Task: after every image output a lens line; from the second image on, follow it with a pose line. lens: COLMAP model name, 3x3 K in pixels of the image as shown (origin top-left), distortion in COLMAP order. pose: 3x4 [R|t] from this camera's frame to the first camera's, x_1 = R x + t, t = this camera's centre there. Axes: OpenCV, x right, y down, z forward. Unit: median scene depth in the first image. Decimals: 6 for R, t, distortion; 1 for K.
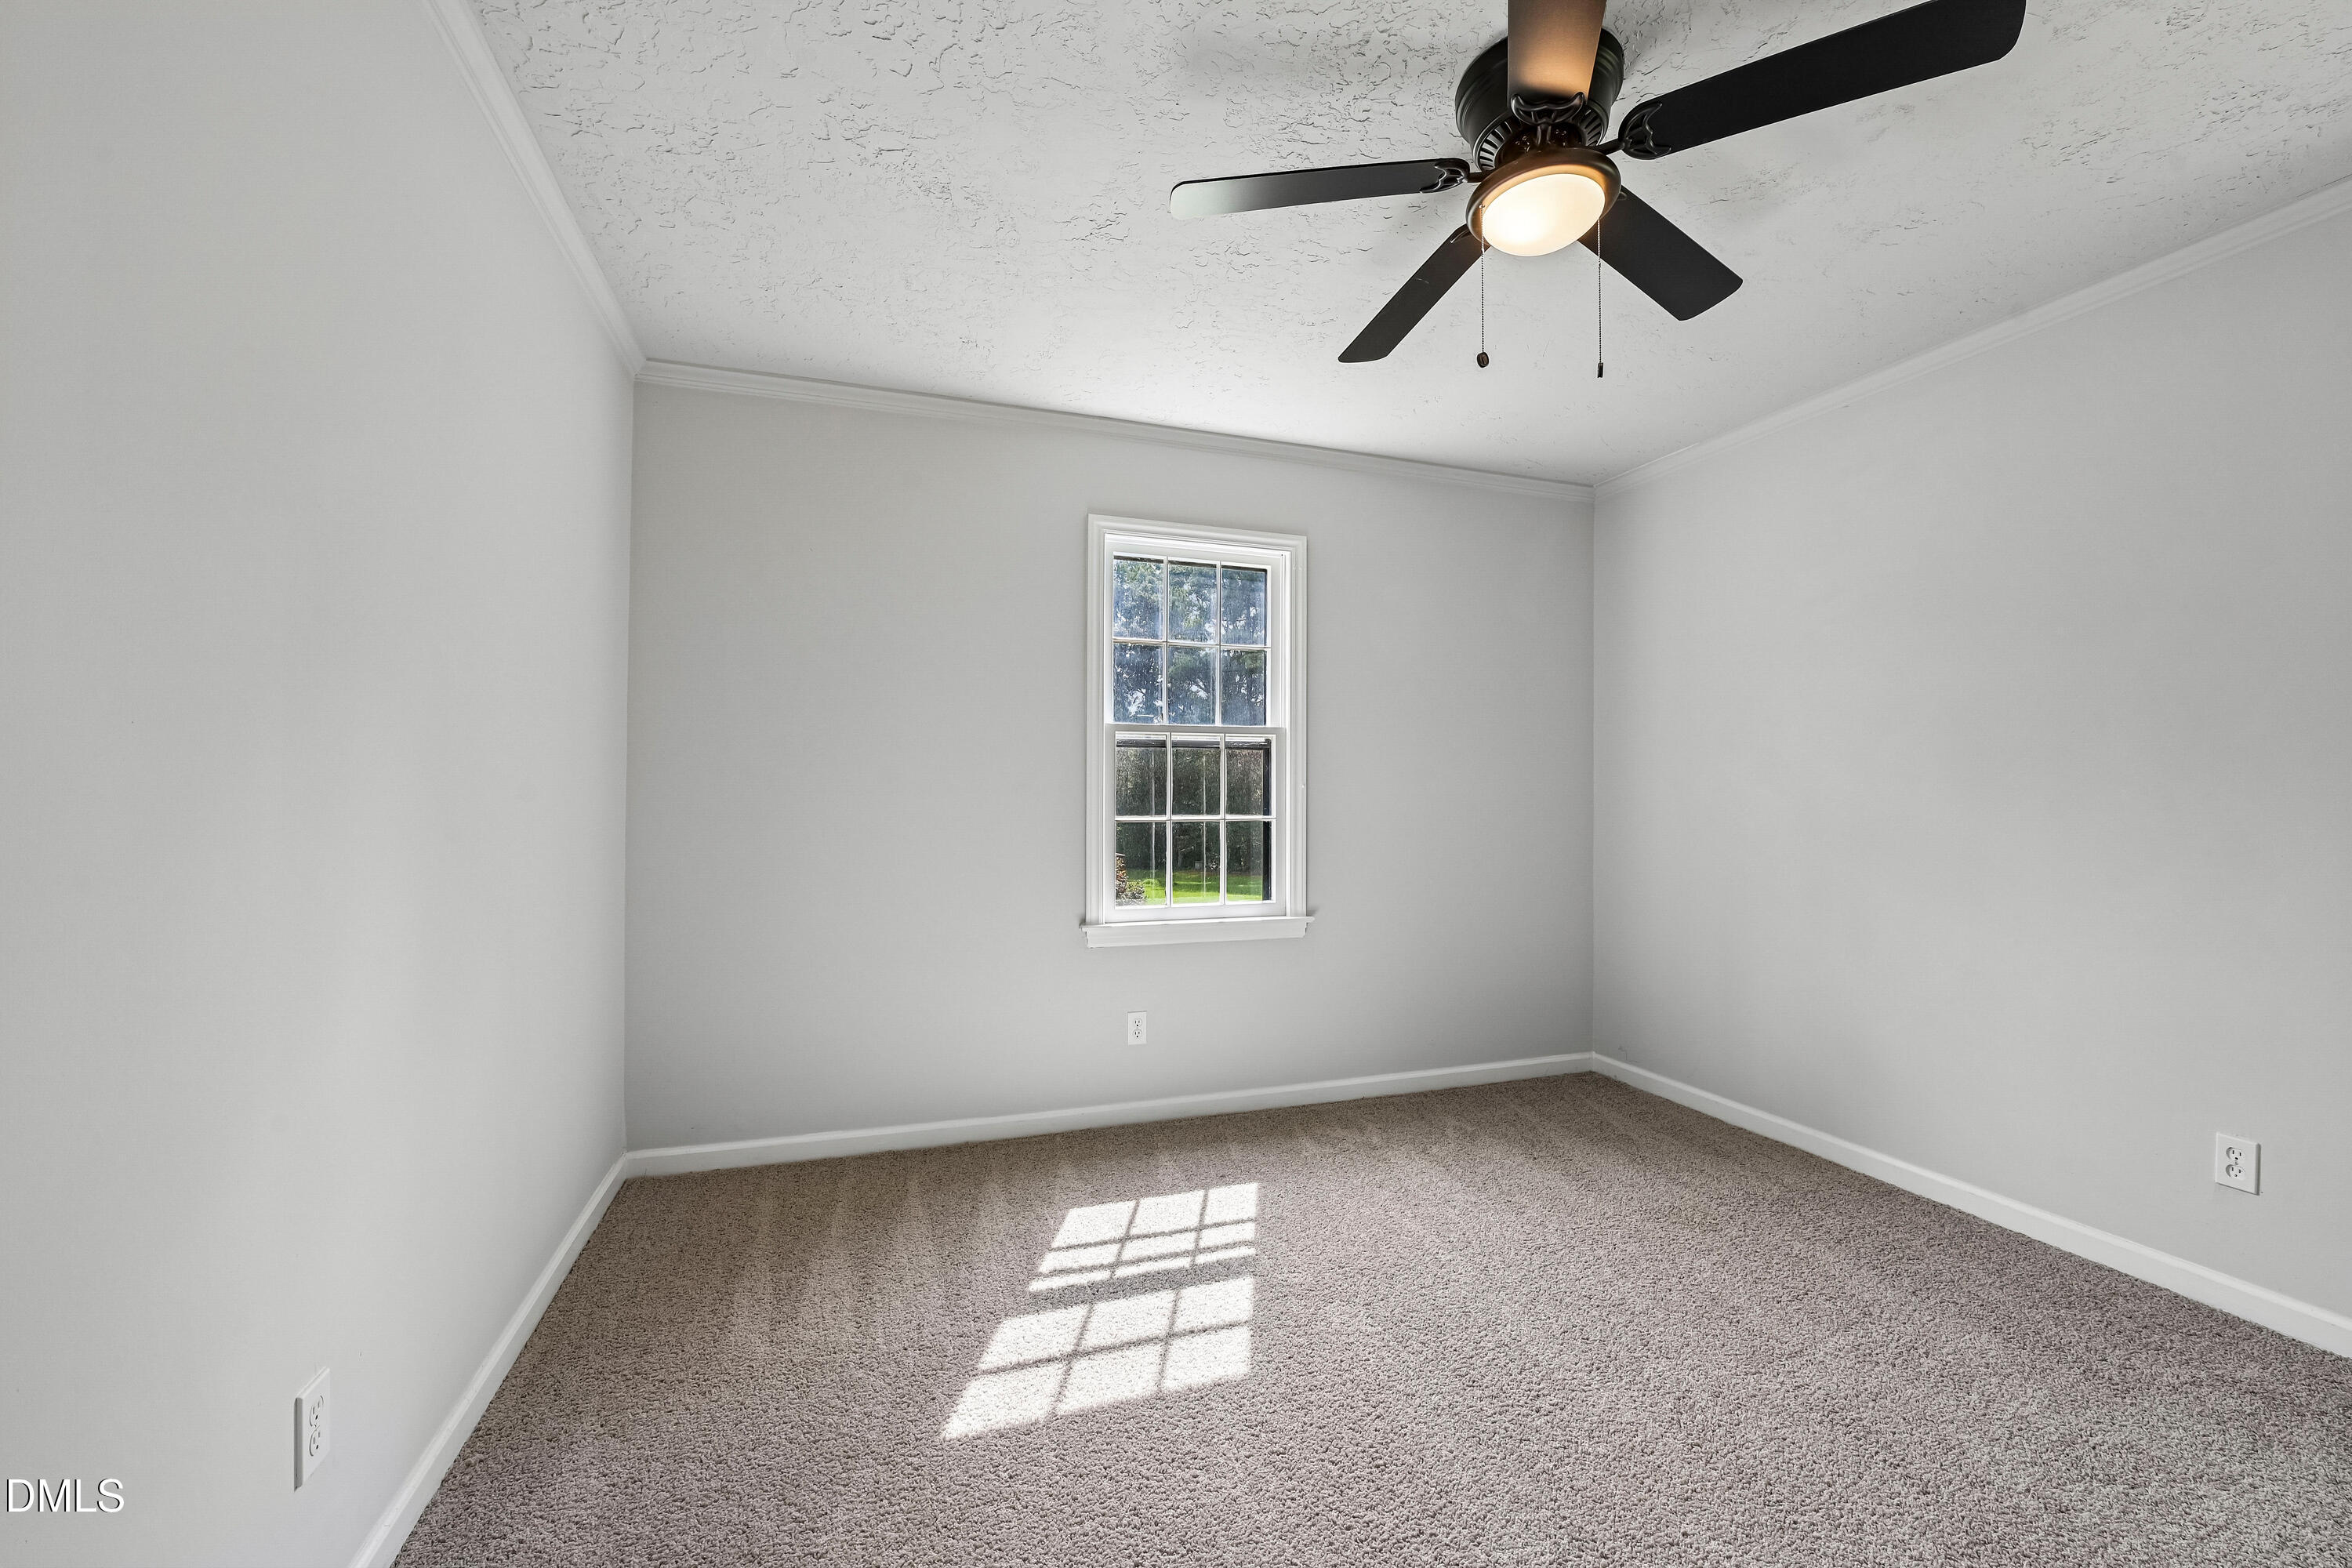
lens RADIAL K [[917.5, 0, 1175.9], [0, 917.5, 785.8], [0, 0, 1]] dist [-0.027855, 0.000173]
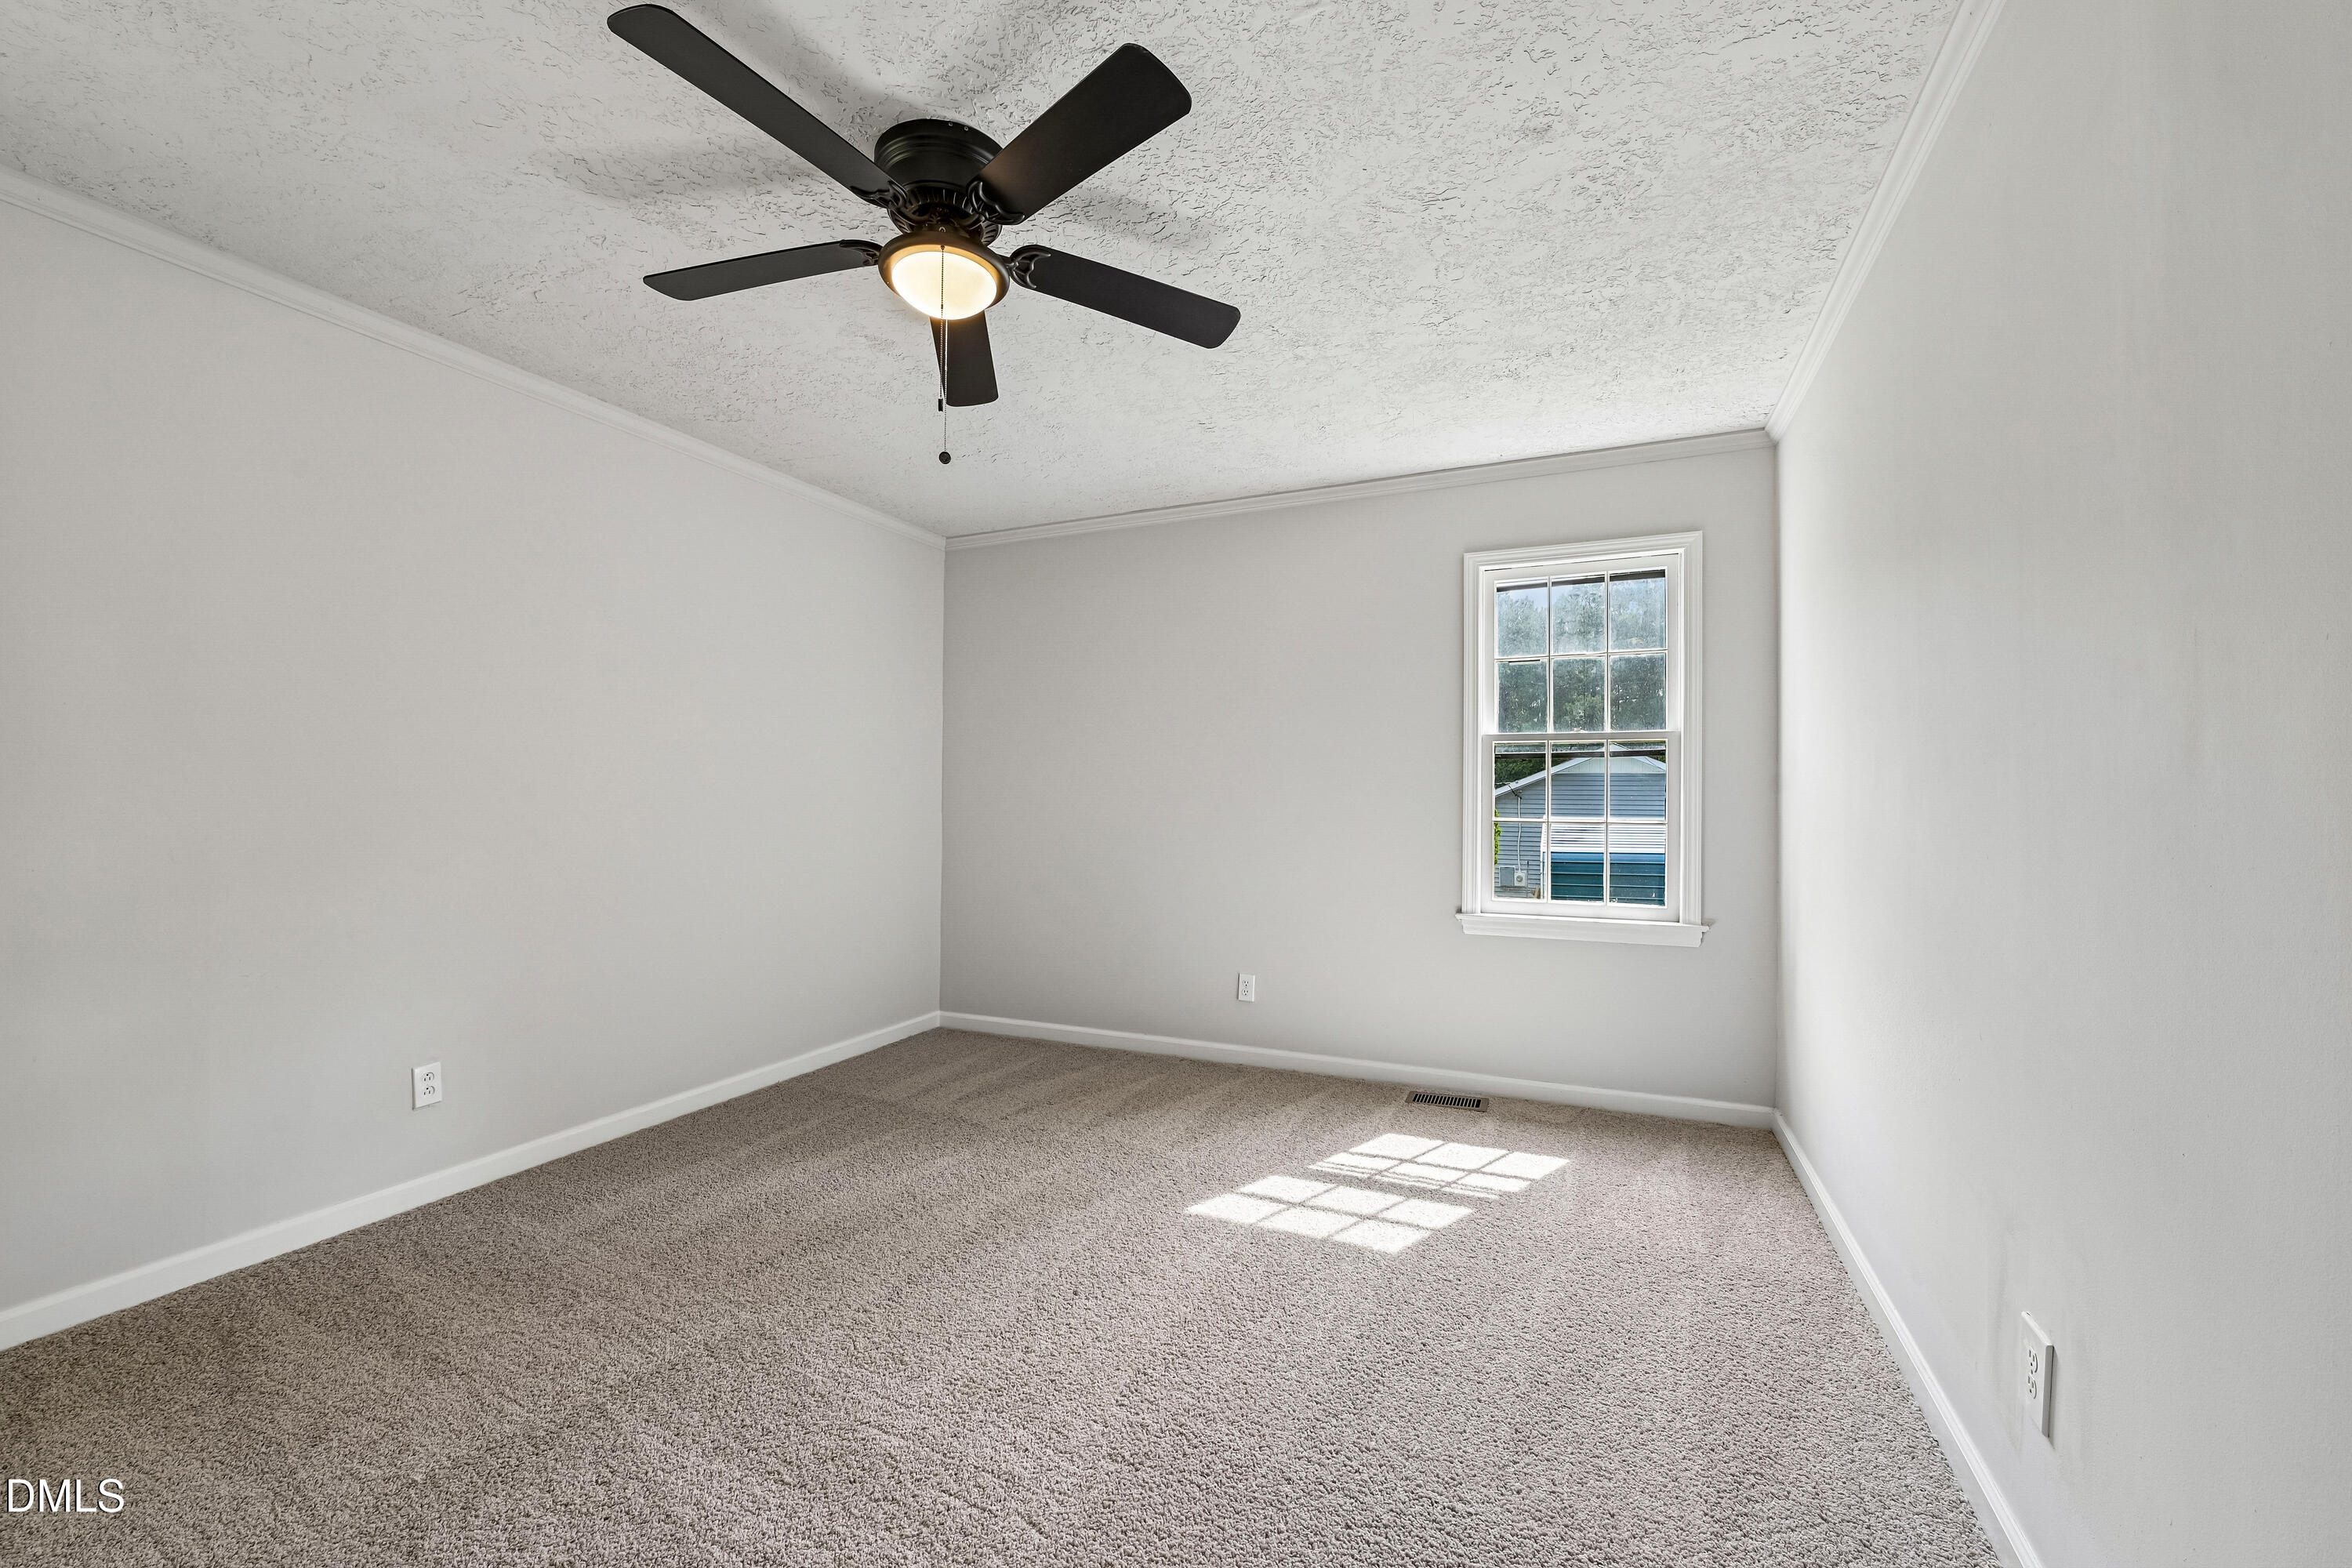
lens RADIAL K [[929.7, 0, 1176.0], [0, 929.7, 784.0], [0, 0, 1]] dist [-0.026200, -0.000538]
pose [[0.734533, -0.010870, -0.678486, 0.532826], [0.008034, 0.999941, -0.007322, -0.005953], [0.678526, -0.000073, 0.734577, -0.123649]]
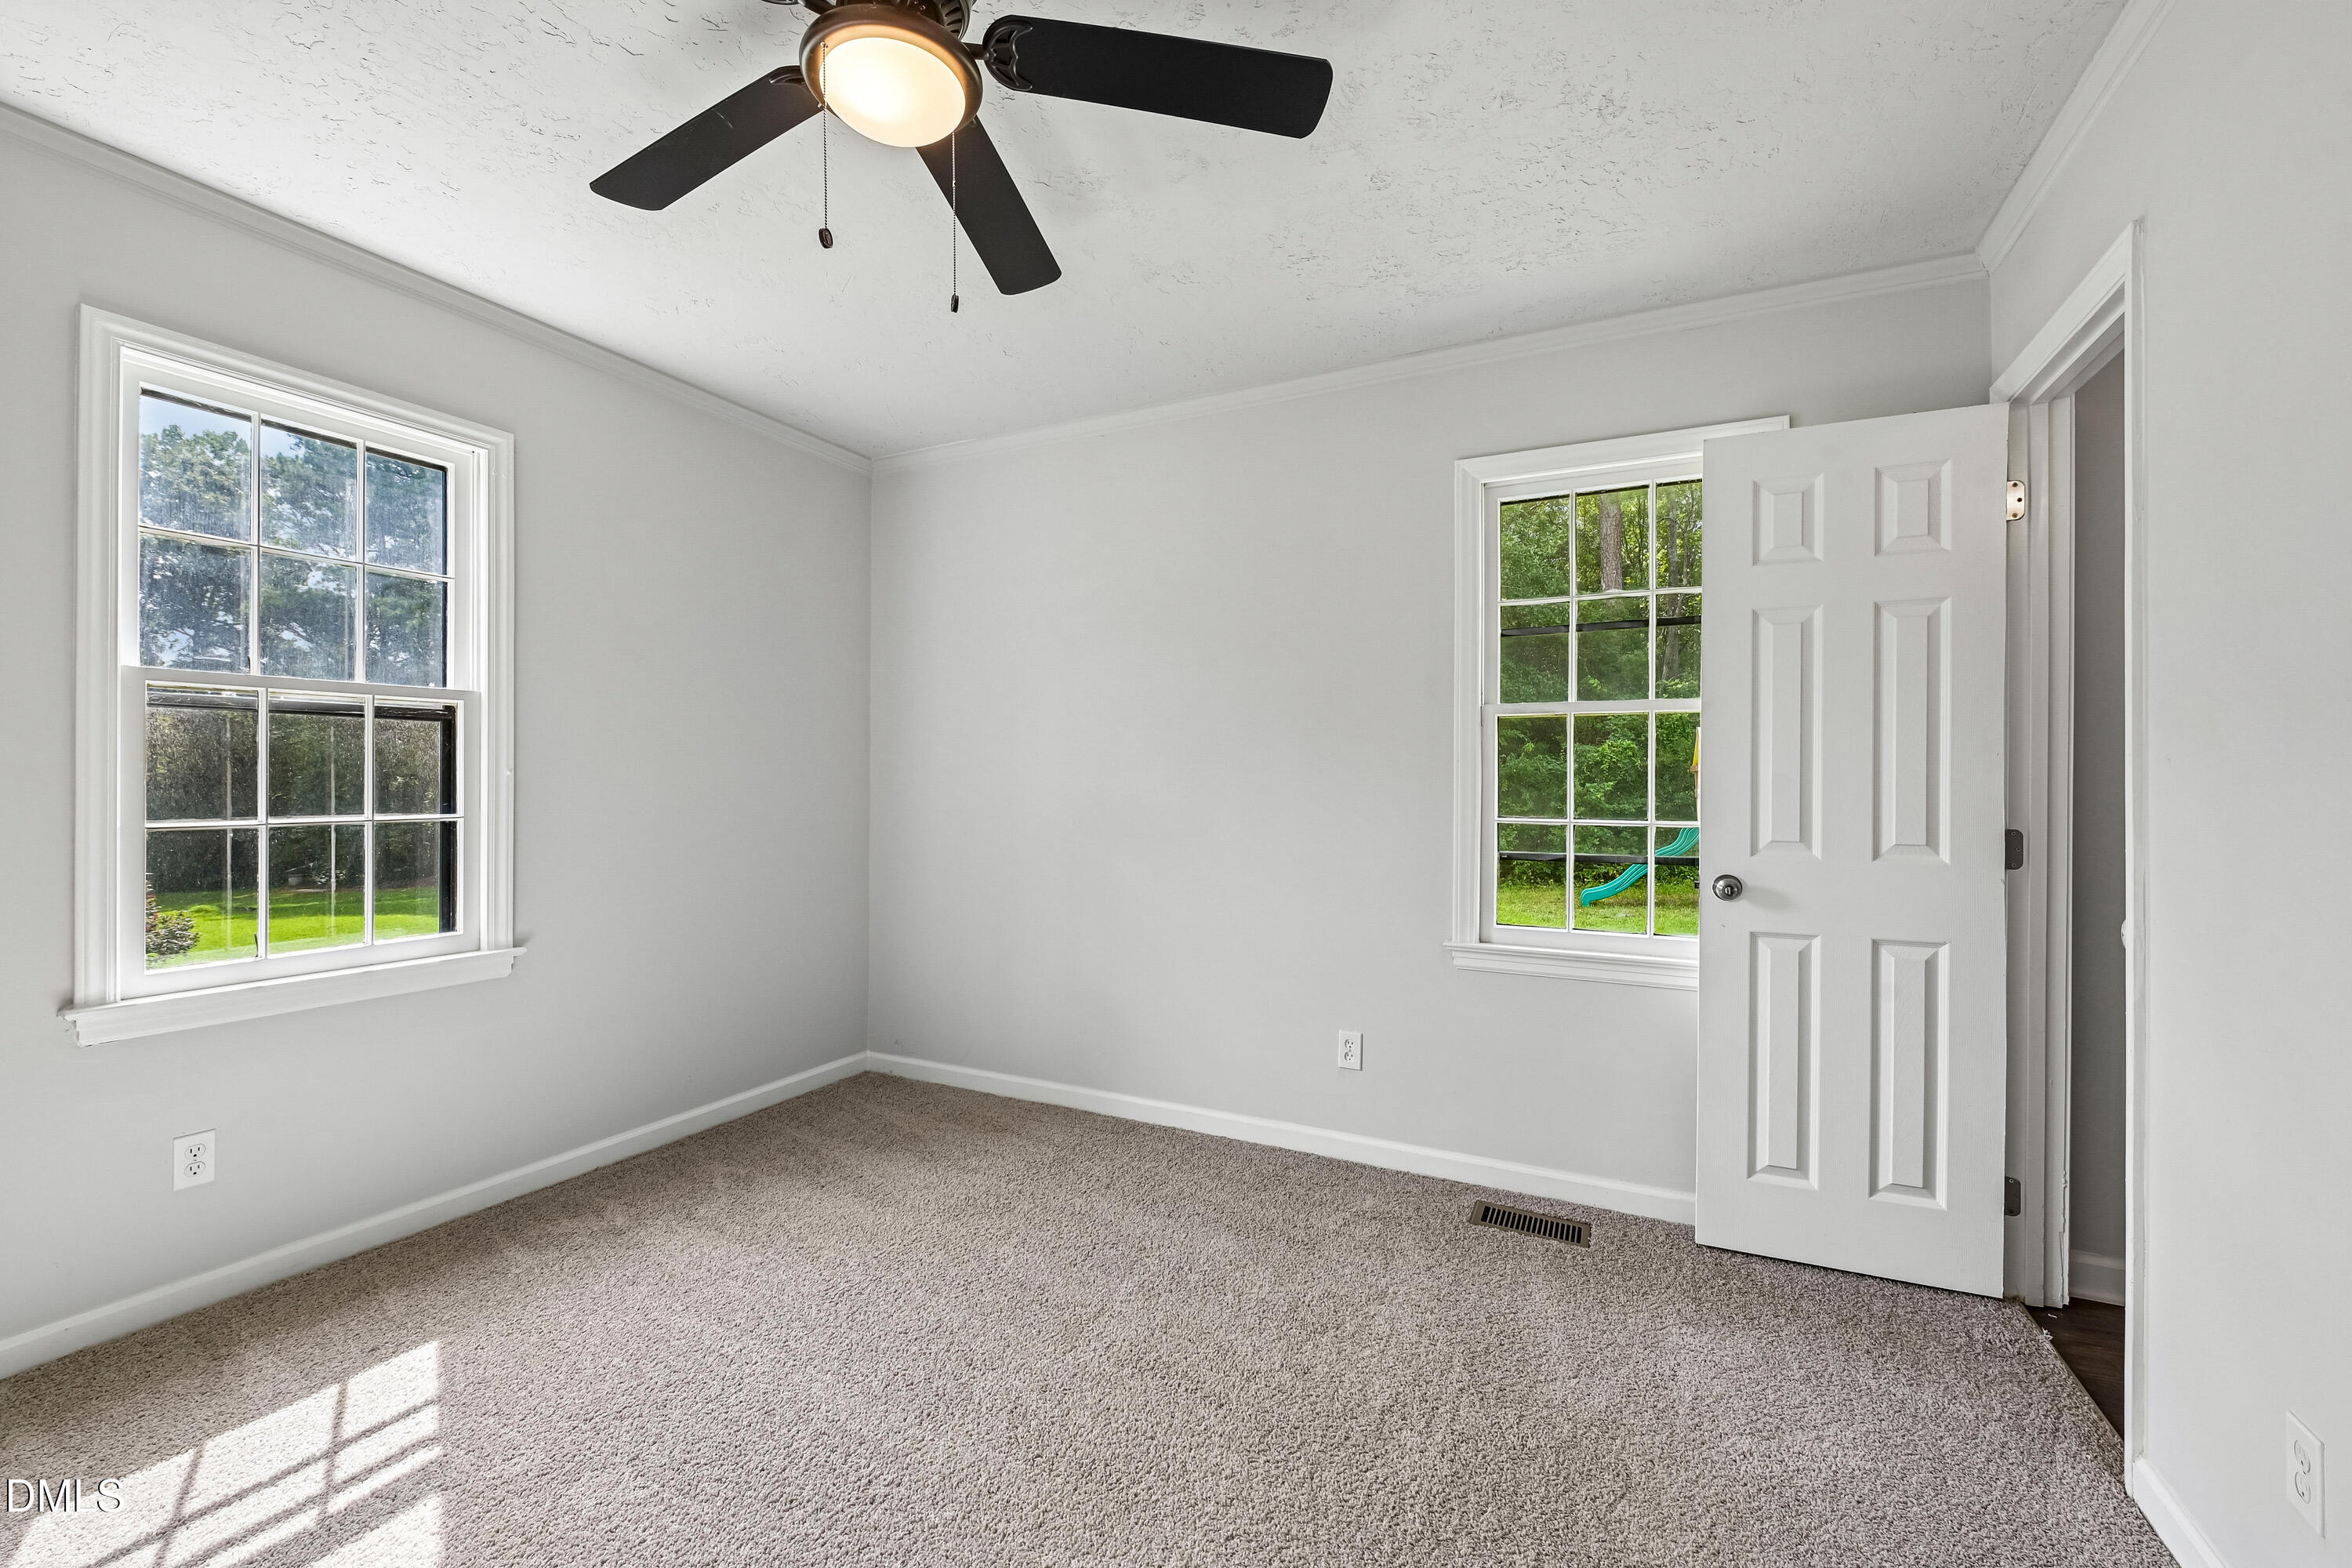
lens RADIAL K [[937.0, 0, 1179.5], [0, 937.0, 774.6], [0, 0, 1]] dist [-0.017090, -0.000635]
pose [[0.705150, 0.001956, 0.709056, -0.010977], [-0.002484, 0.999997, -0.000288, 0.001805], [-0.709054, -0.001558, 0.705152, 0.108729]]
